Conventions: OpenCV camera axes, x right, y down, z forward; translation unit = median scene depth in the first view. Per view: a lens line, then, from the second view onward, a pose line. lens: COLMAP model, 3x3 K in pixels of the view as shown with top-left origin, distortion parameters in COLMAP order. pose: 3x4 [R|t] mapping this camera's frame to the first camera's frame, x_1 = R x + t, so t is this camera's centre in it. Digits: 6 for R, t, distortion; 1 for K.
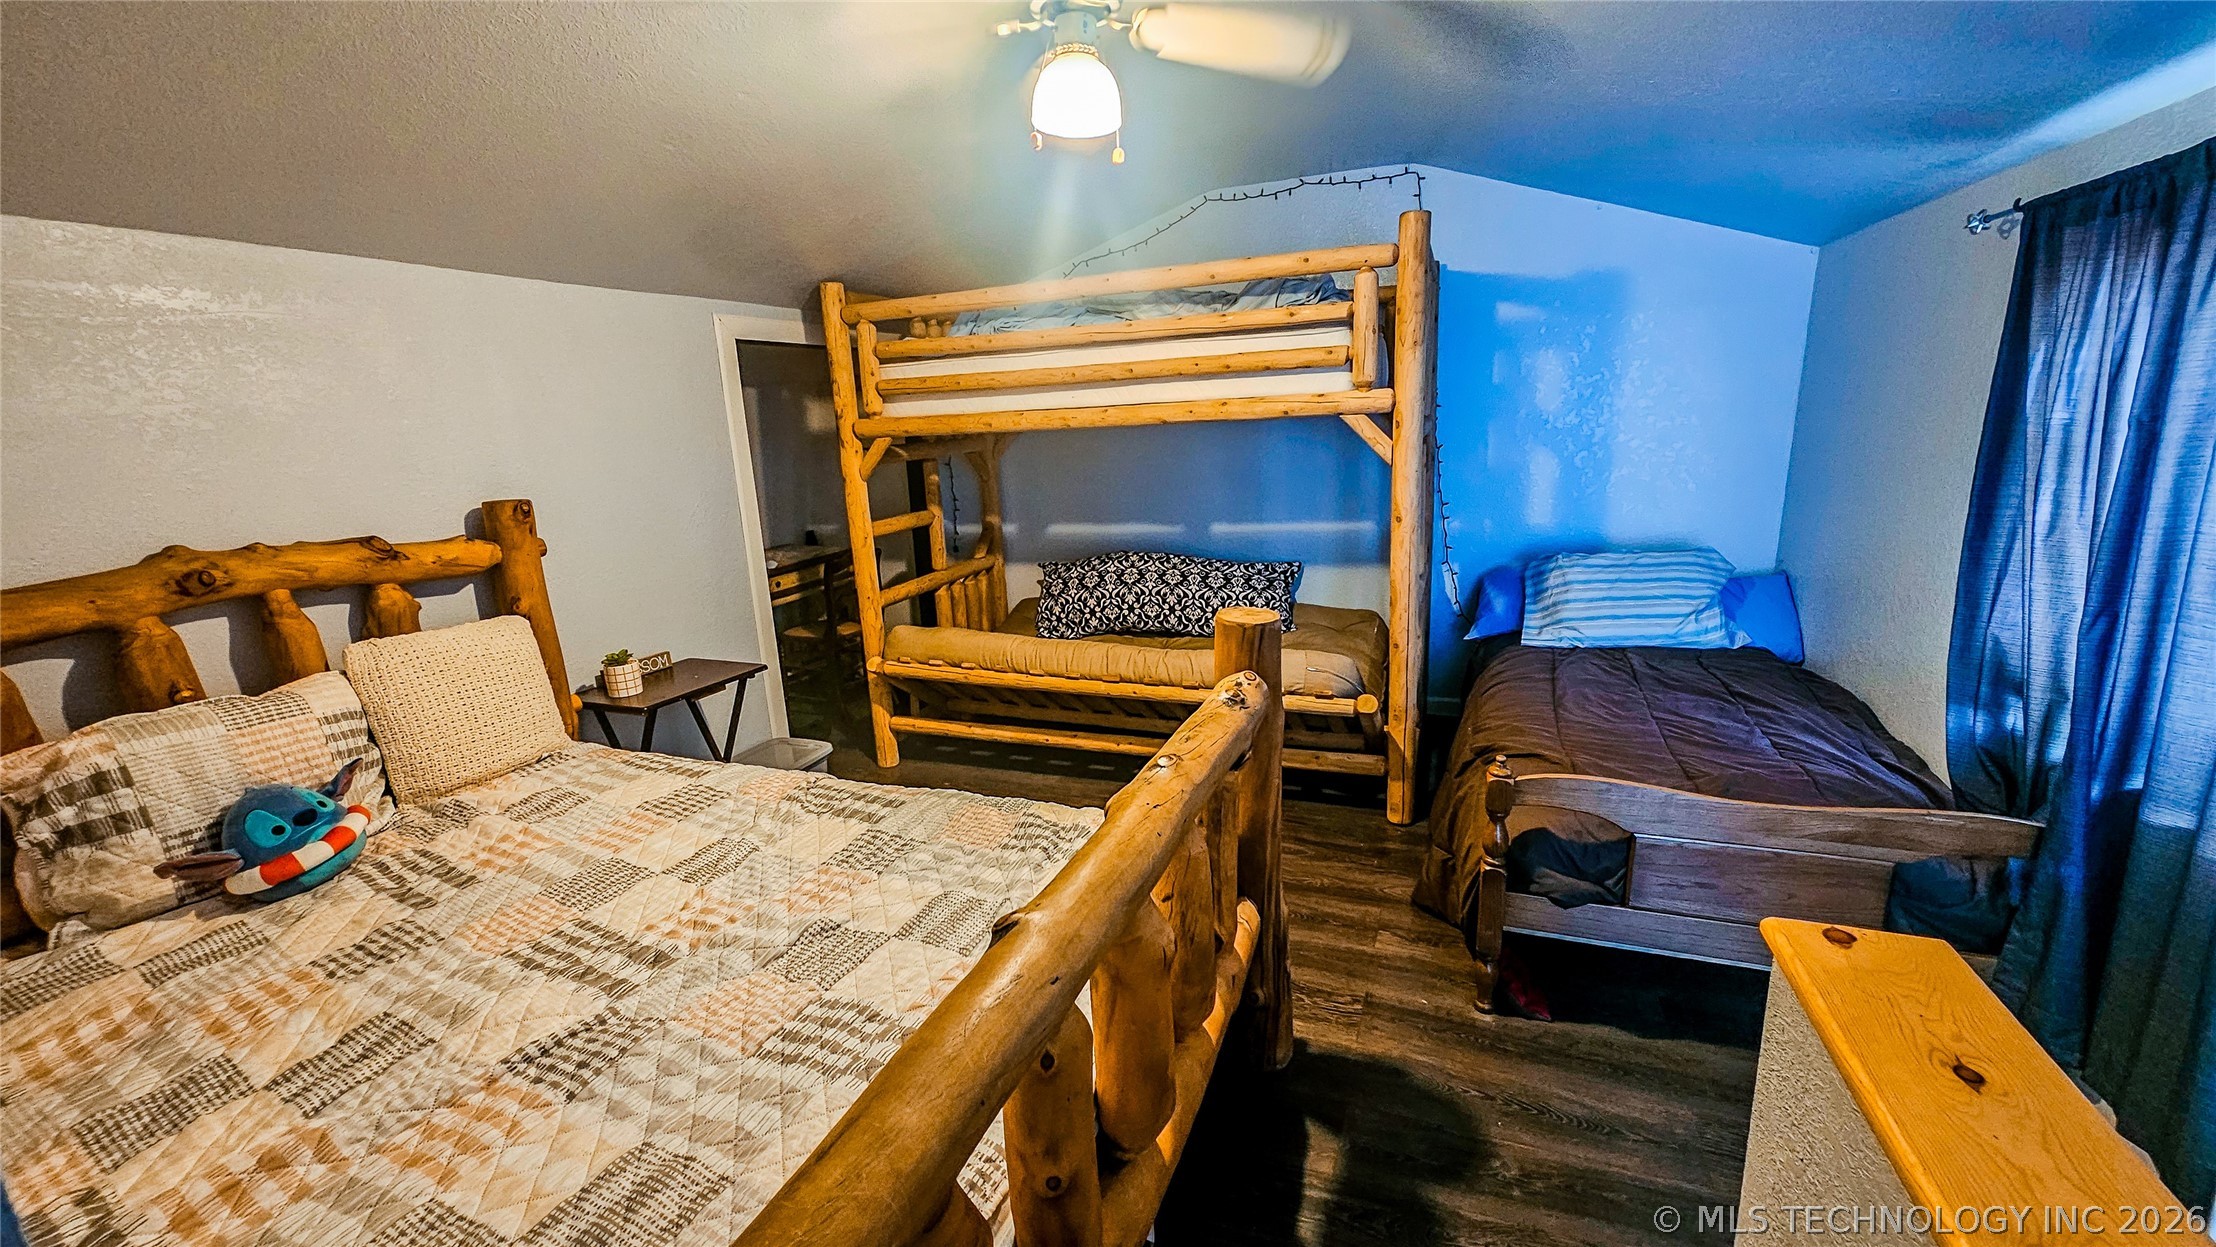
lens RADIAL K [[905.0, 0, 1104.2], [0, 905.0, 633.8], [0, 0, 1]] dist [-0.000831, 0.000020]
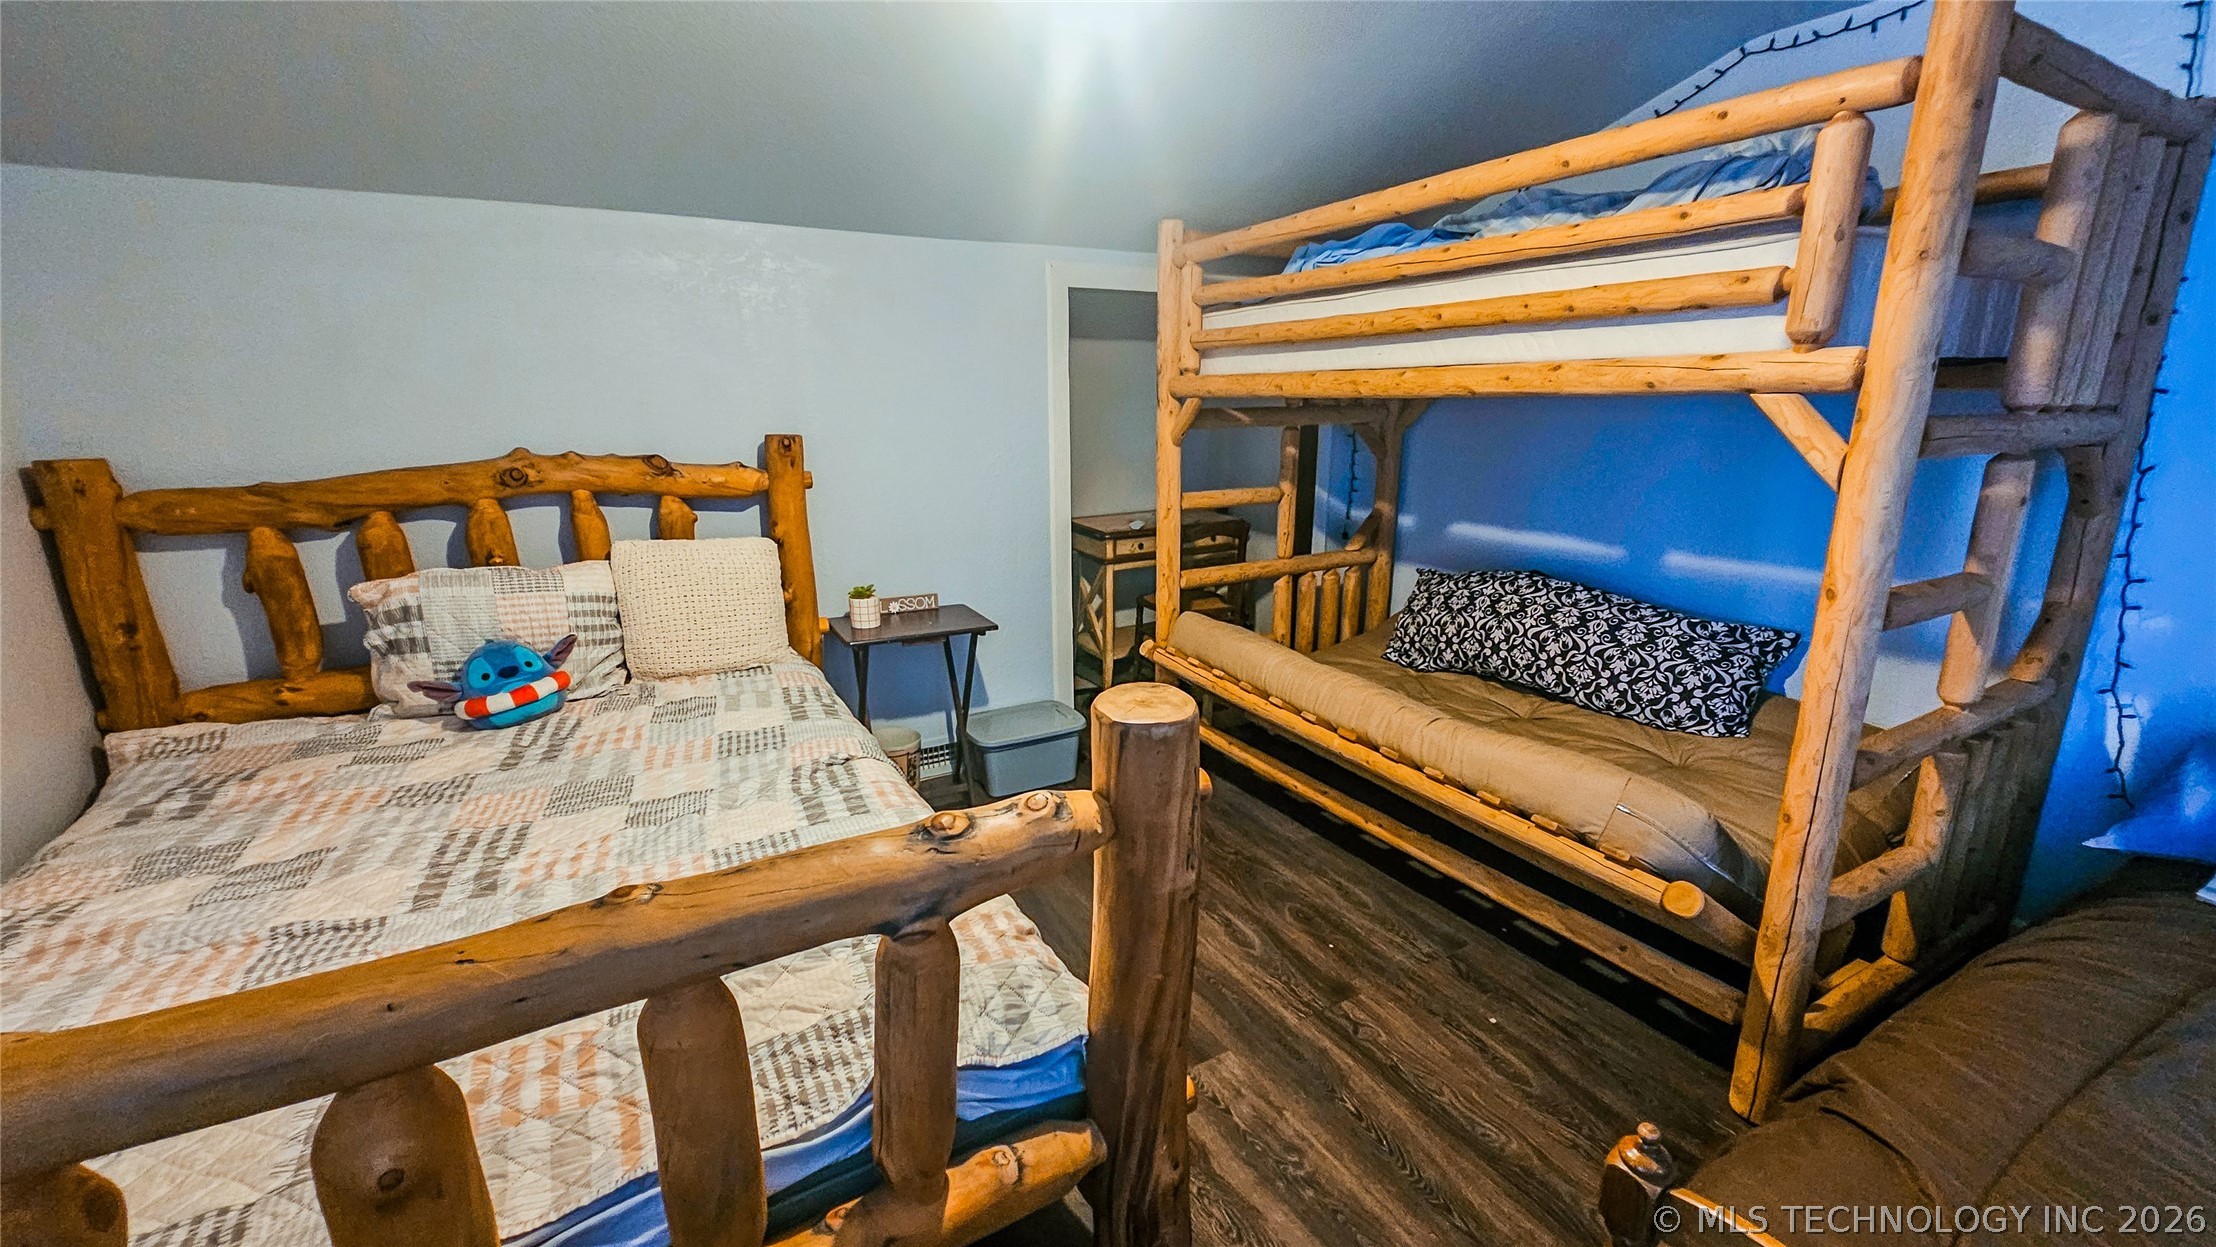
lens RADIAL K [[905.0, 0, 1110.1], [0, 905.0, 628.7], [0, 0, 1]] dist [-0.000831, 0.000020]
pose [[0.775823, 0.200704, -0.598177, 0.337358], [-0.181795, 0.978959, 0.092682, -0.082673], [0.604193, 0.036841, 0.795986, 0.335421]]
